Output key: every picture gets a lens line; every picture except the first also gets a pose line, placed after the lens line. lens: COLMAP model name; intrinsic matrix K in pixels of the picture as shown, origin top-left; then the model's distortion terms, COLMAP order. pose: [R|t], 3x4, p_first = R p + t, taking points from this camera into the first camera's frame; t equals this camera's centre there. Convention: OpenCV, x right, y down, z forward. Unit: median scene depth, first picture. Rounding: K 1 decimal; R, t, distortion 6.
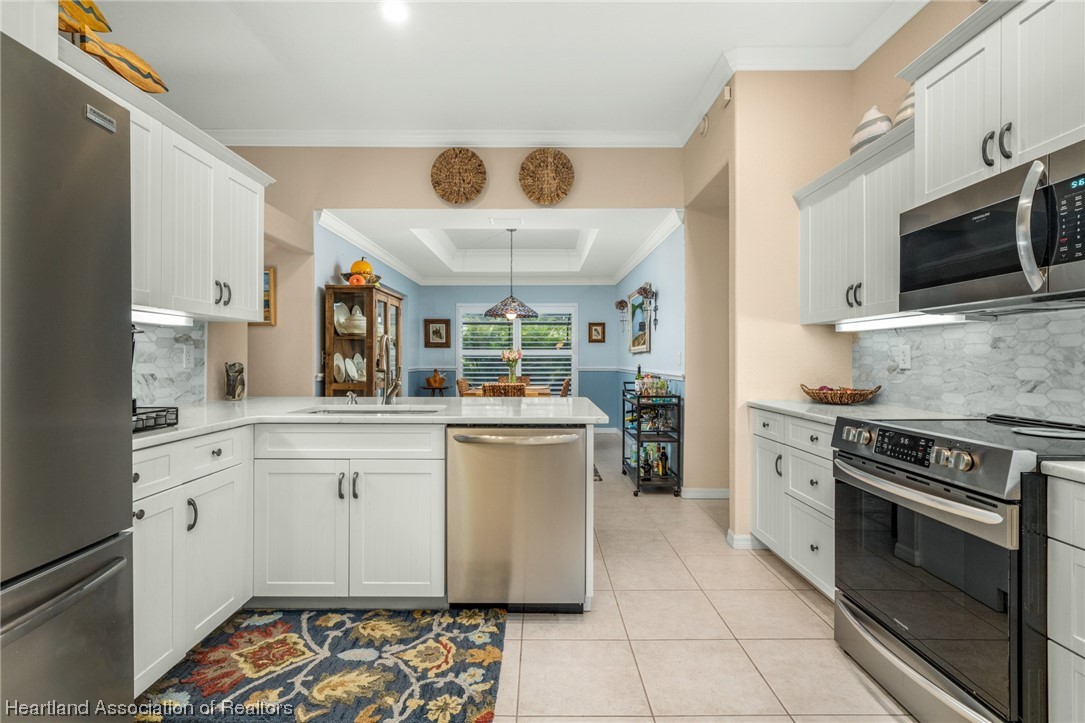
lens RADIAL K [[501.5, 0, 533.5], [0, 501.5, 359.1], [0, 0, 1]] dist [-0.003097, 0.000683]
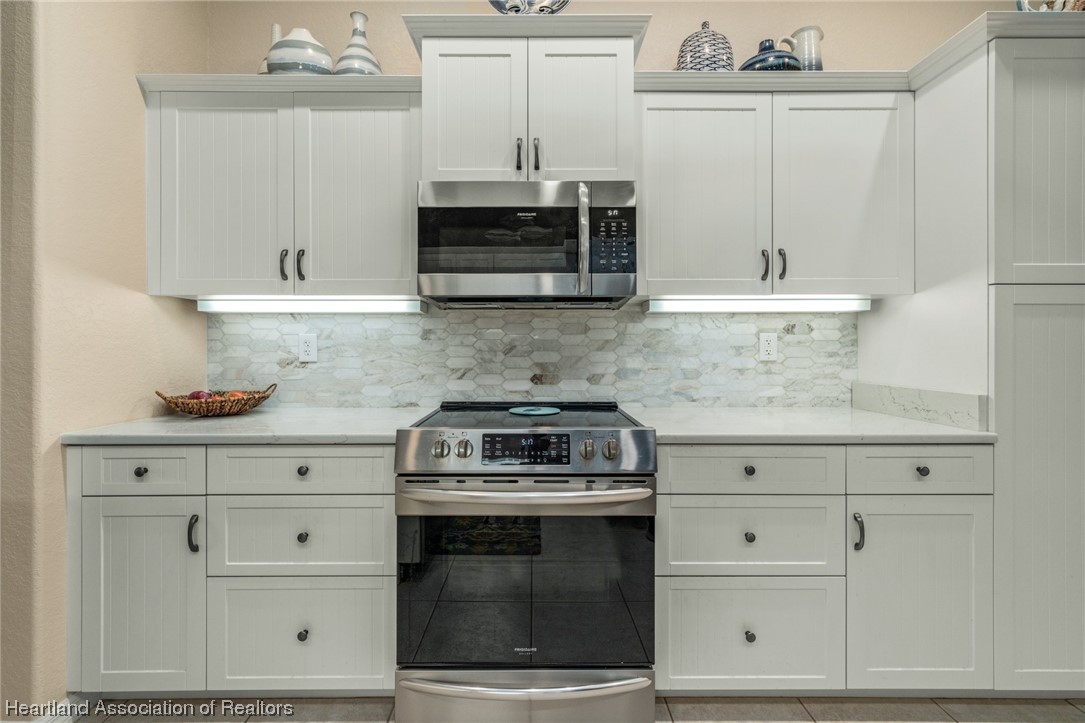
lens RADIAL K [[467.3, 0, 541.6], [0, 467.3, 350.6], [0, 0, 1]] dist [-0.002730, 0.000069]
pose [[-0.019648, -0.003799, 0.999800, -0.071251], [0.002186, 0.999990, 0.003843, -0.001724], [-0.999805, 0.002261, -0.019639, 0.790119]]
